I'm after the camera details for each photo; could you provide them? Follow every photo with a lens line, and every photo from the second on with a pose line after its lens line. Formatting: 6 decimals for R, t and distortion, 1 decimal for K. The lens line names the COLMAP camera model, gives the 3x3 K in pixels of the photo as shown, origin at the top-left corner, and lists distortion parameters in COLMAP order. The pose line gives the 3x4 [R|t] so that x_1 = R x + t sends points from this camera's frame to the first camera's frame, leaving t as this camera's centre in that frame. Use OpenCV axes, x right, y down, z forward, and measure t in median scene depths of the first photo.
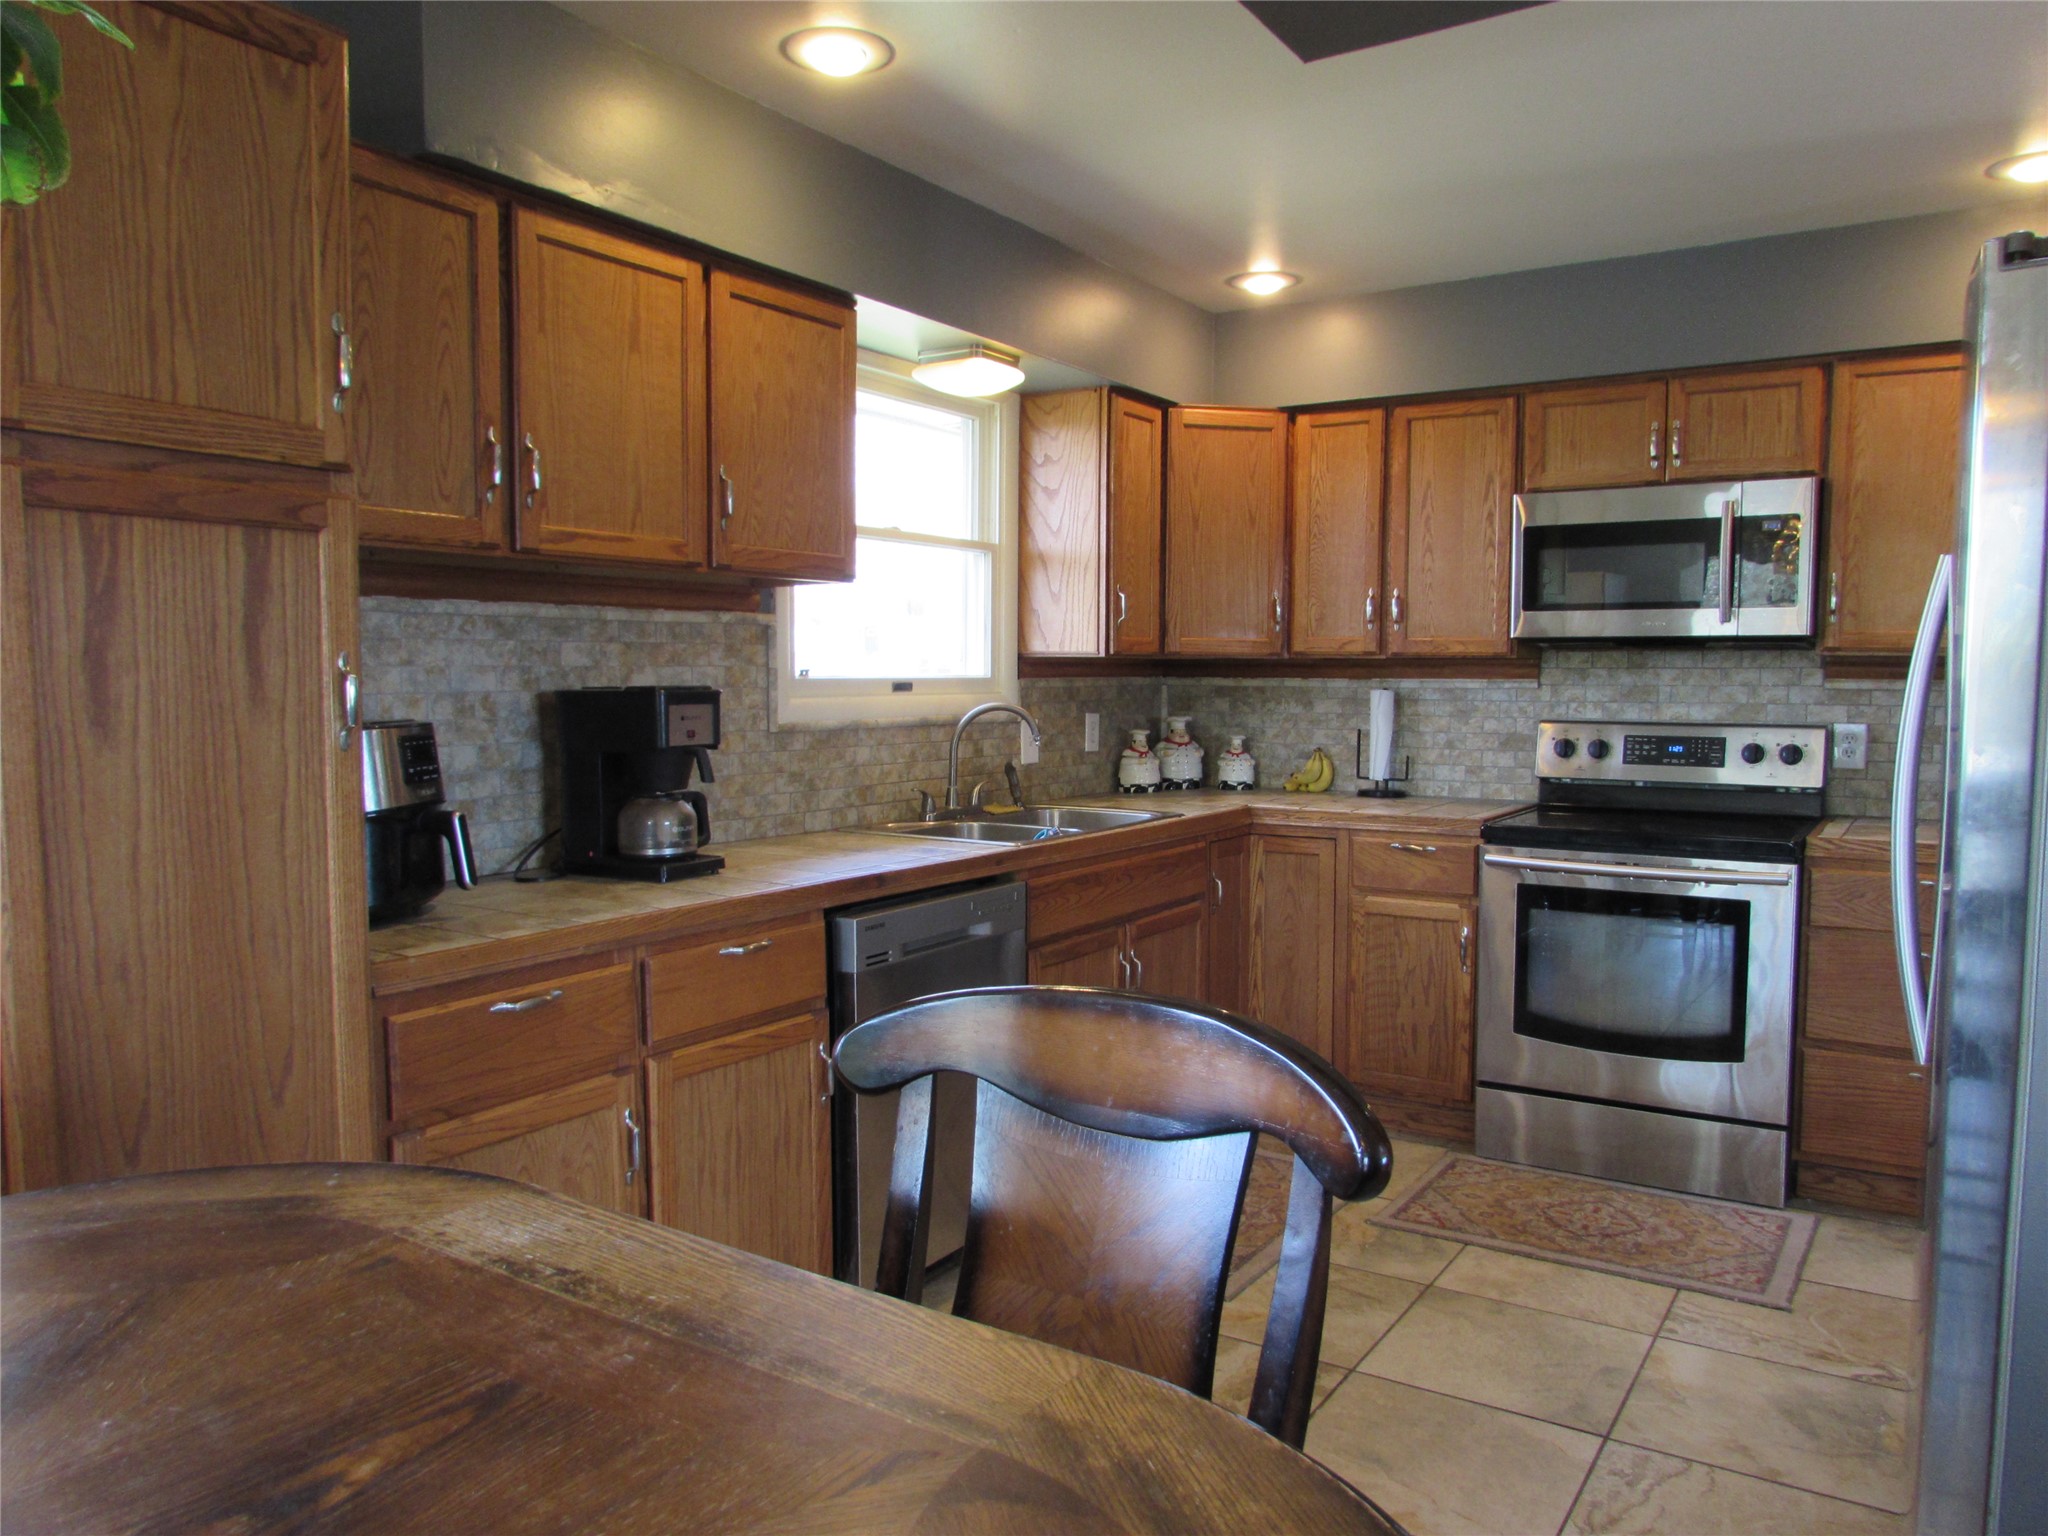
lens RADIAL K [[1449.6, 0, 1028.5], [0, 1449.6, 773.2], [0, 0, 1]] dist [-0.038968, 0.015271]
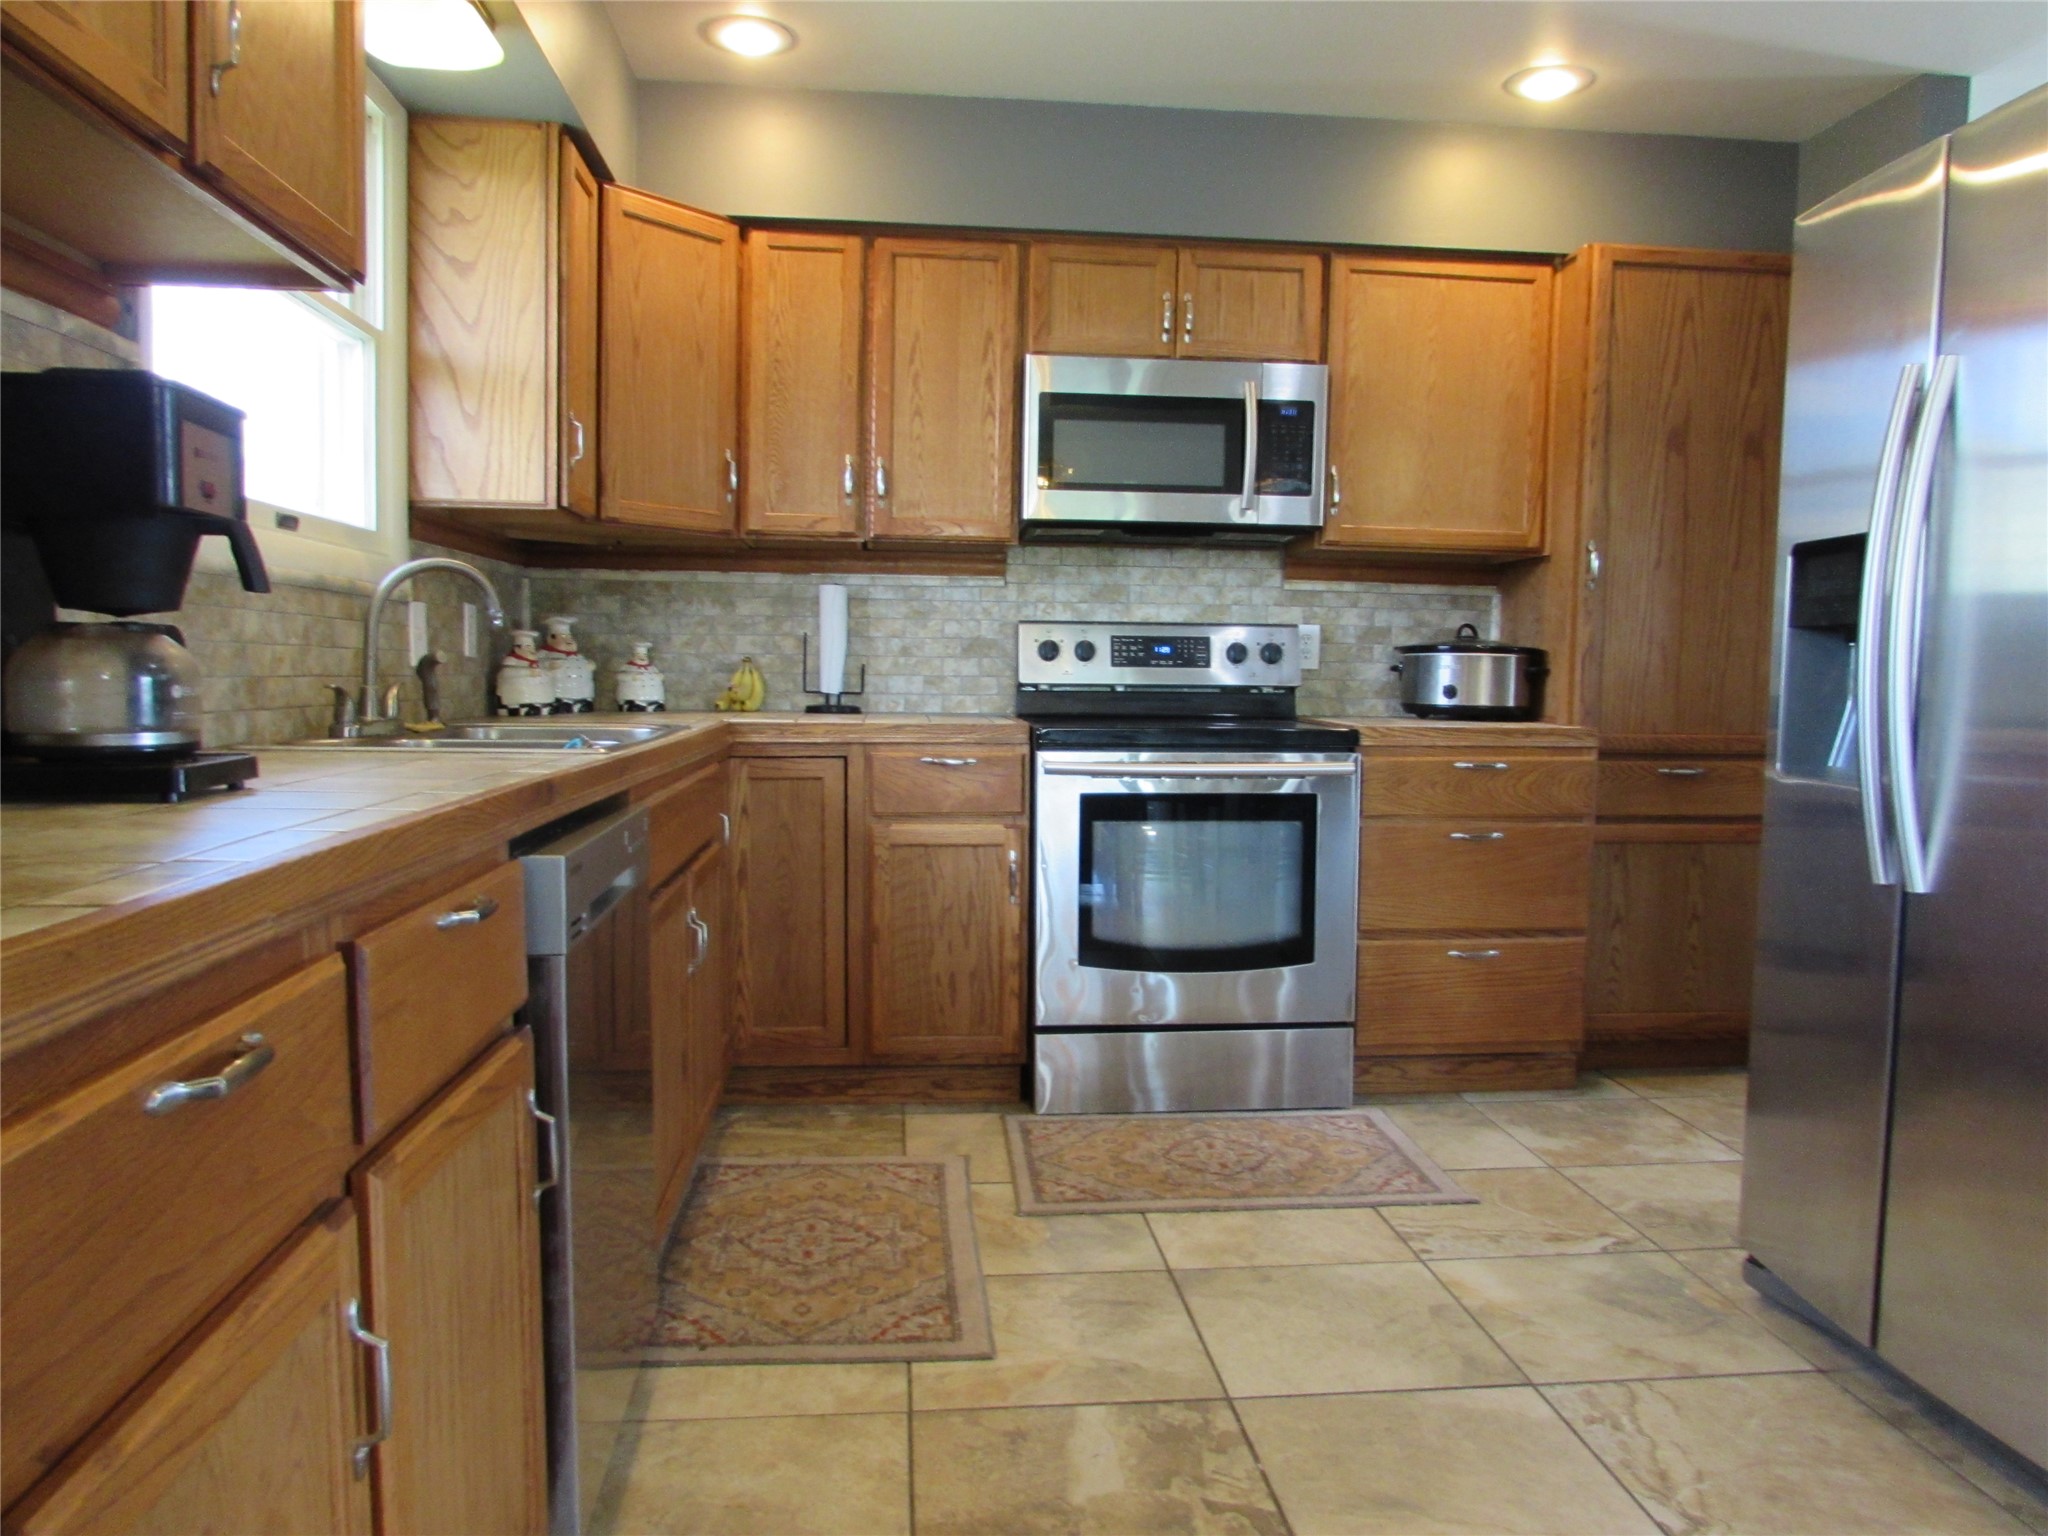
lens RADIAL K [[1449.6, 0, 1028.7], [0, 1449.6, 772.7], [0, 0, 1]] dist [-0.038968, 0.015271]
pose [[0.780886, -0.036438, 0.623610, -0.215928], [0.032775, 0.999312, 0.017349, 0.044697], [-0.623813, 0.006892, 0.781543, 0.314427]]
